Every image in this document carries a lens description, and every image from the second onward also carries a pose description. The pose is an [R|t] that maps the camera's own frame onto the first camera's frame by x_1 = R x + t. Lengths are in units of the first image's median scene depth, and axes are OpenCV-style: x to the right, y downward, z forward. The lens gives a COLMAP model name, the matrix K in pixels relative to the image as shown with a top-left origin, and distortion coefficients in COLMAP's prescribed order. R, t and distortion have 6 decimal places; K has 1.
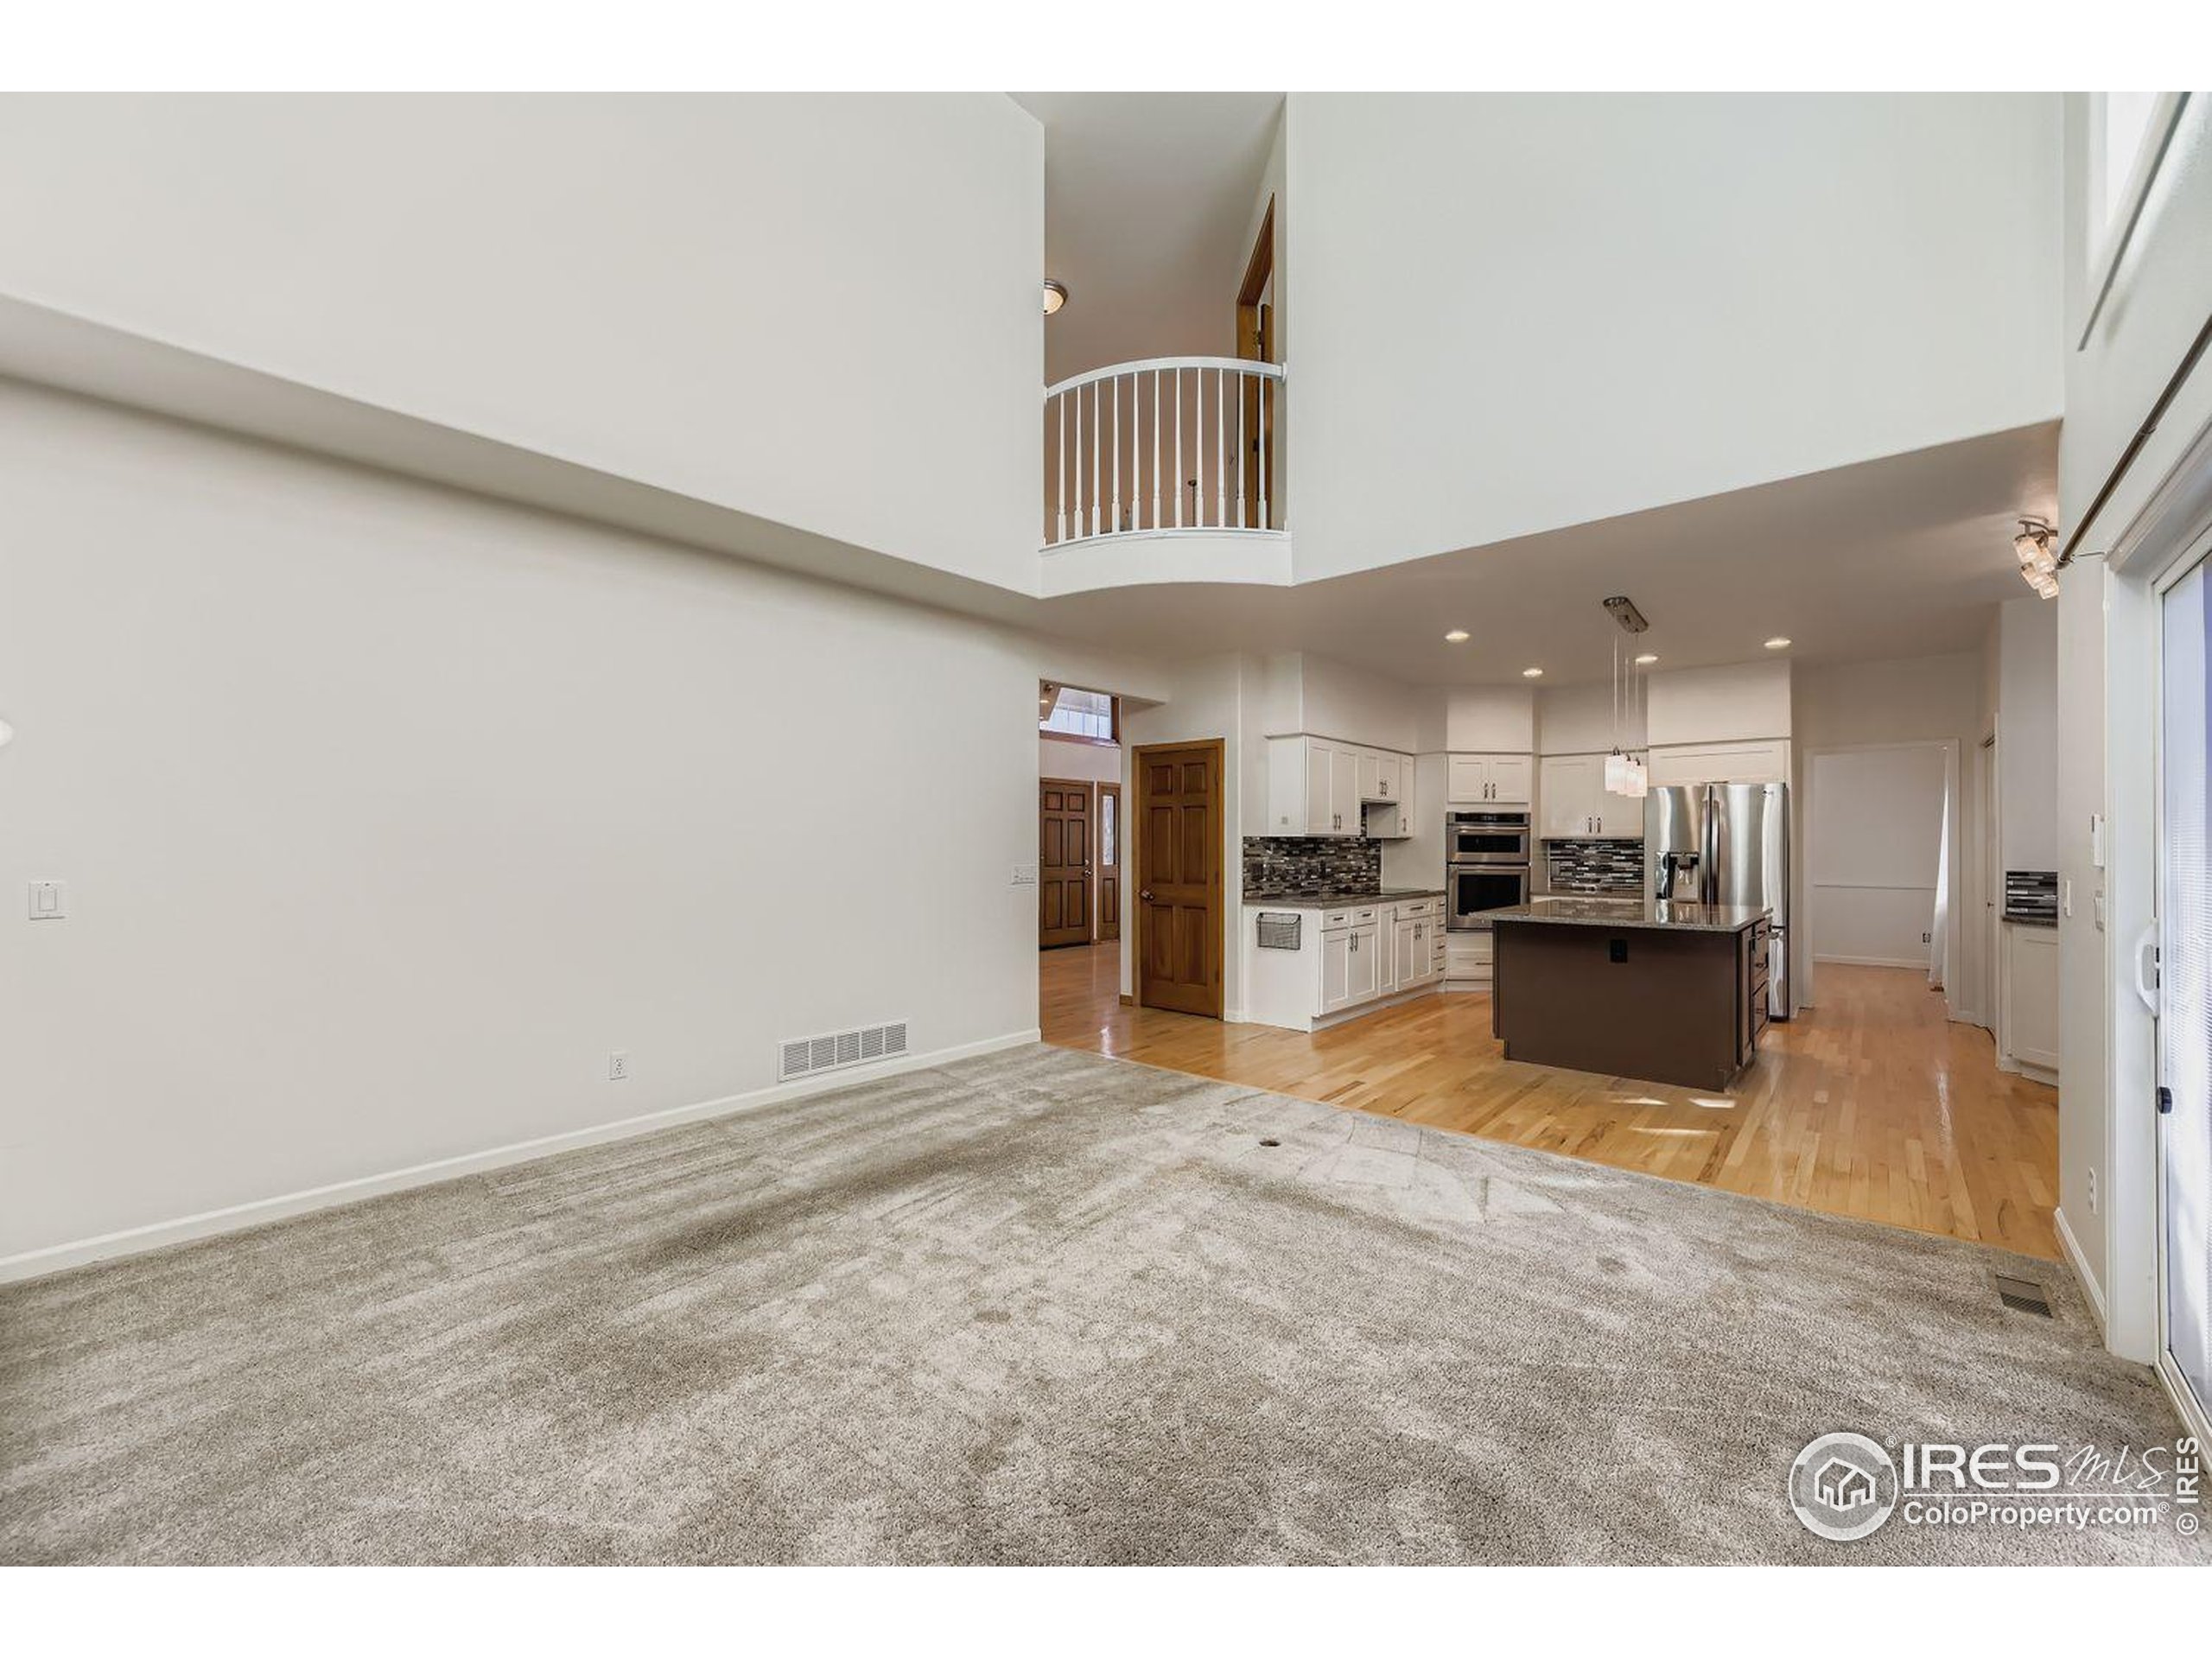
lens RADIAL K [[896.0, 0, 1102.6], [0, 896.0, 840.9], [0, 0, 1]] dist [0.001972, -0.000140]
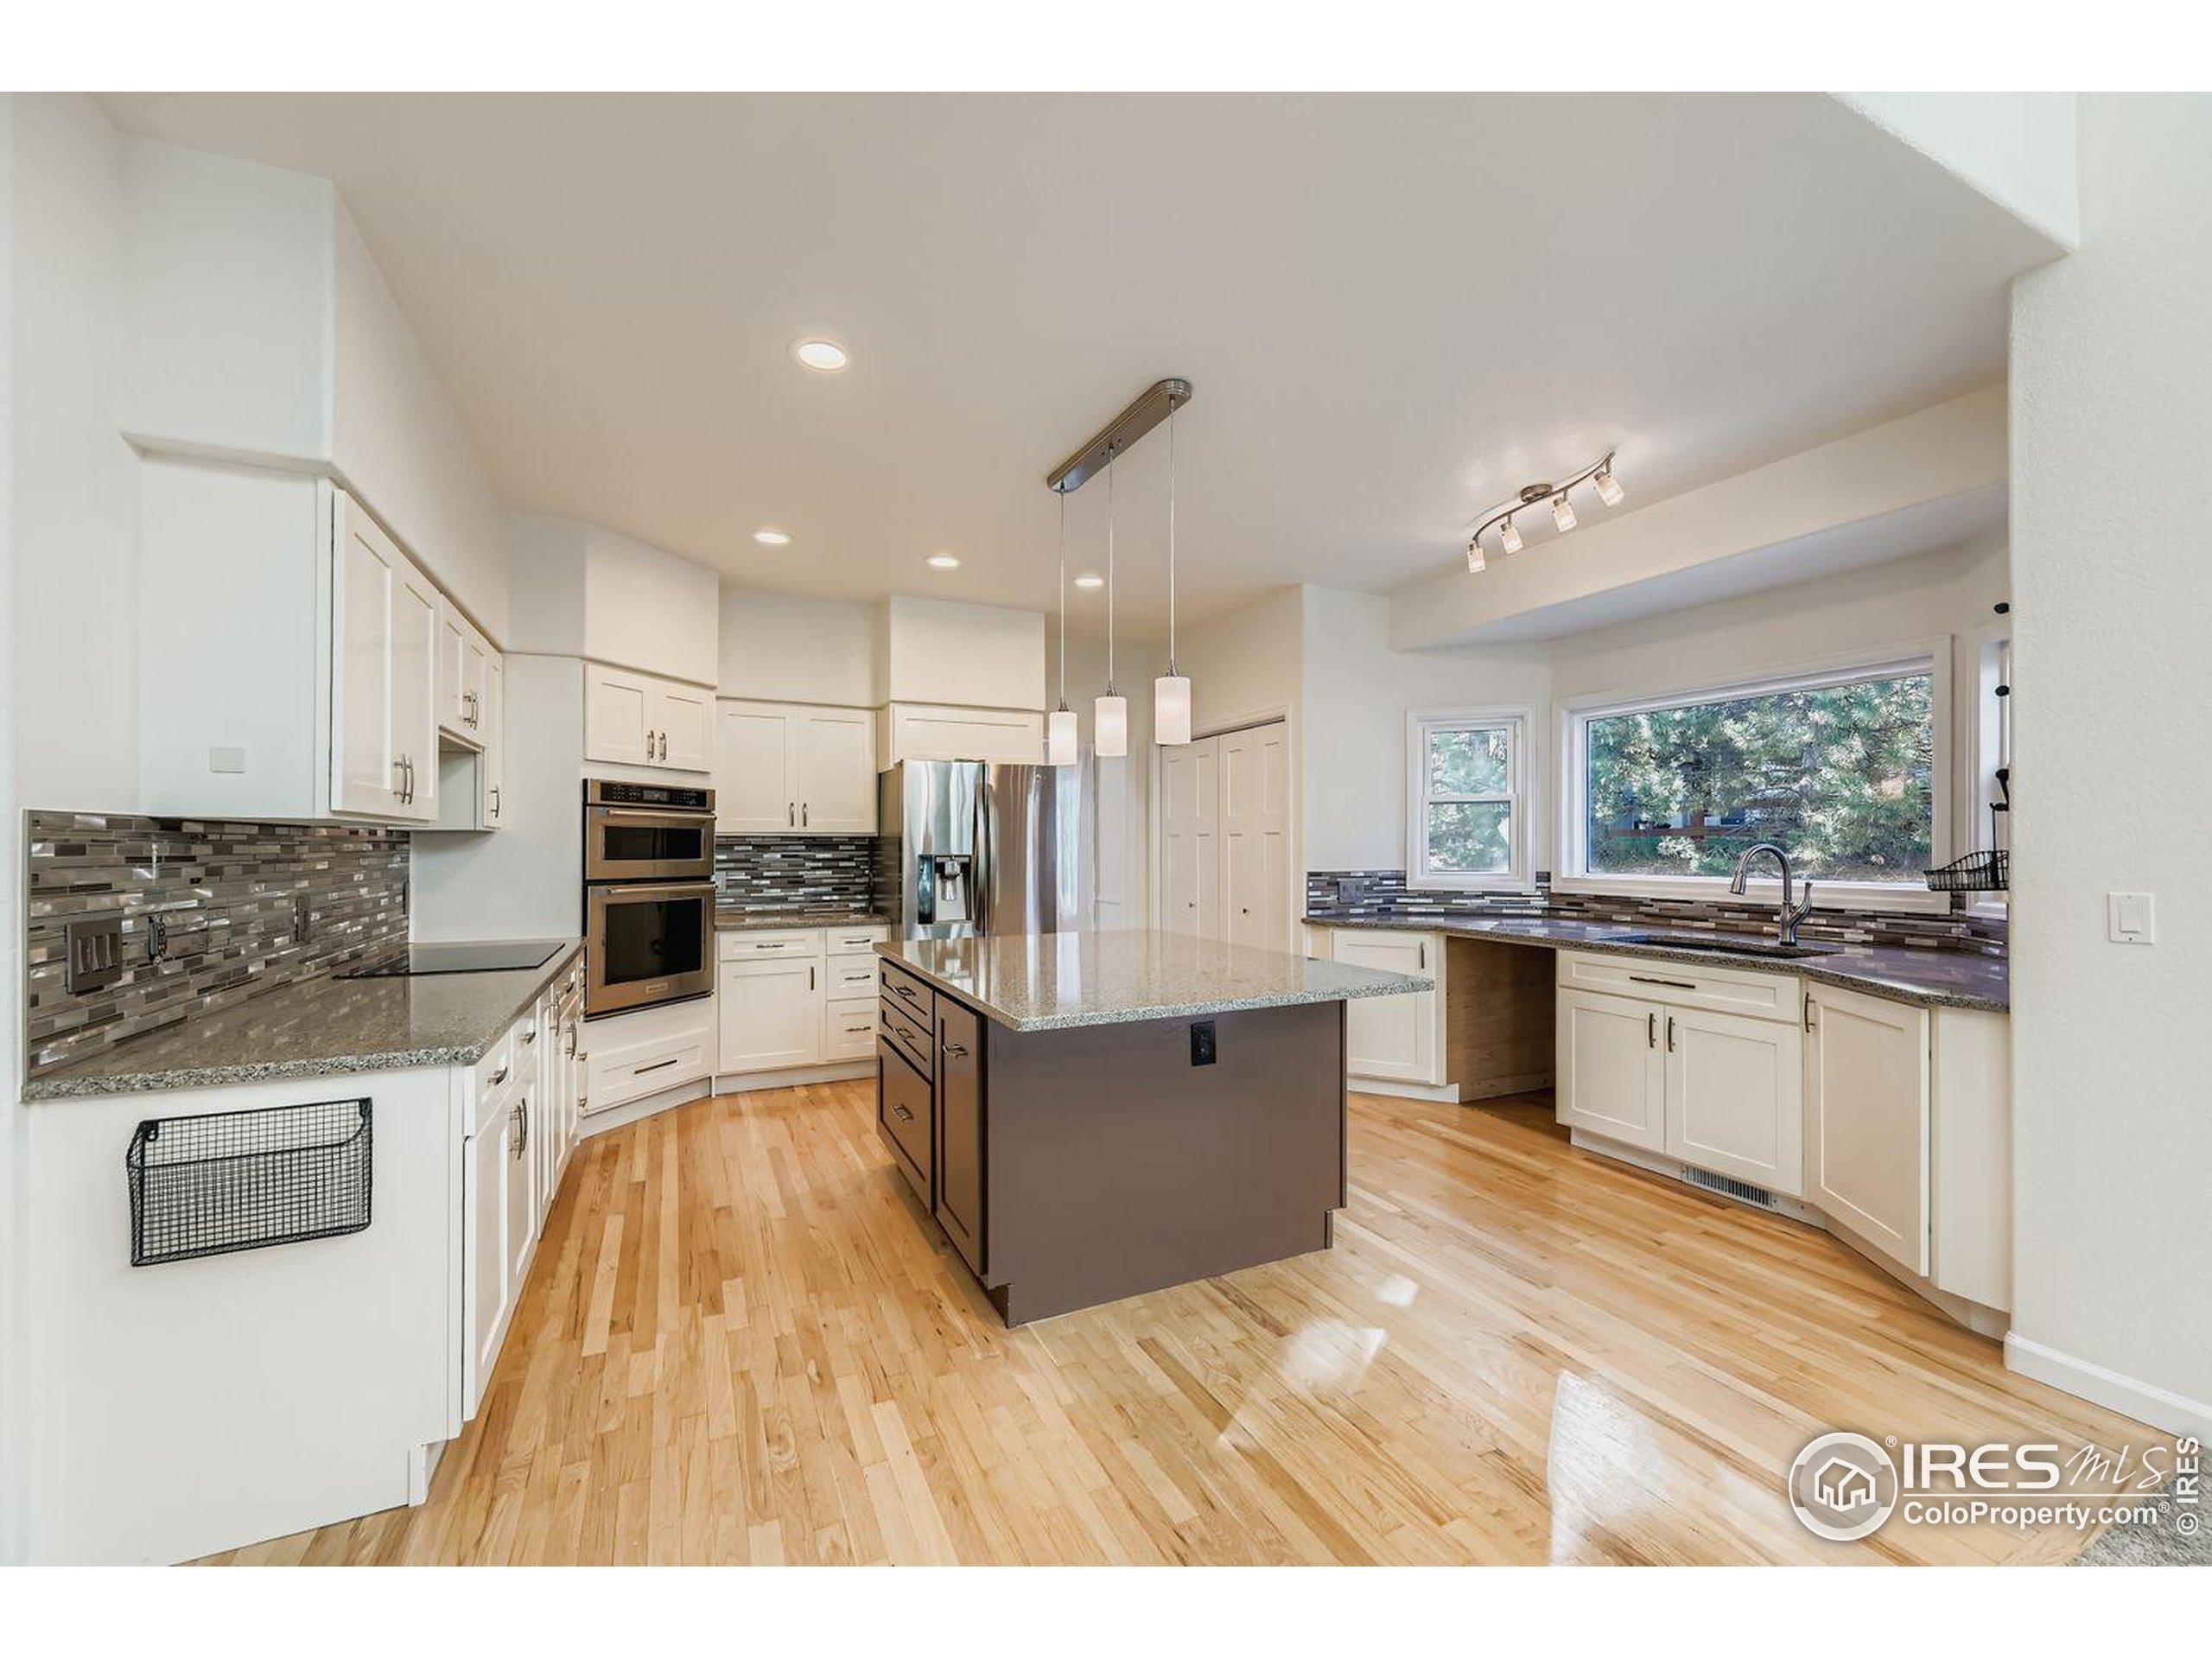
lens RADIAL K [[896.0, 0, 1117.3], [0, 896.0, 840.7], [0, 0, 1]] dist [0.001972, -0.000140]
pose [[0.381920, 0.003197, 0.924190, 0.043729], [-0.000793, 0.999995, -0.003132, 0.002985], [-0.924195, 0.000463, 0.381920, 0.572967]]
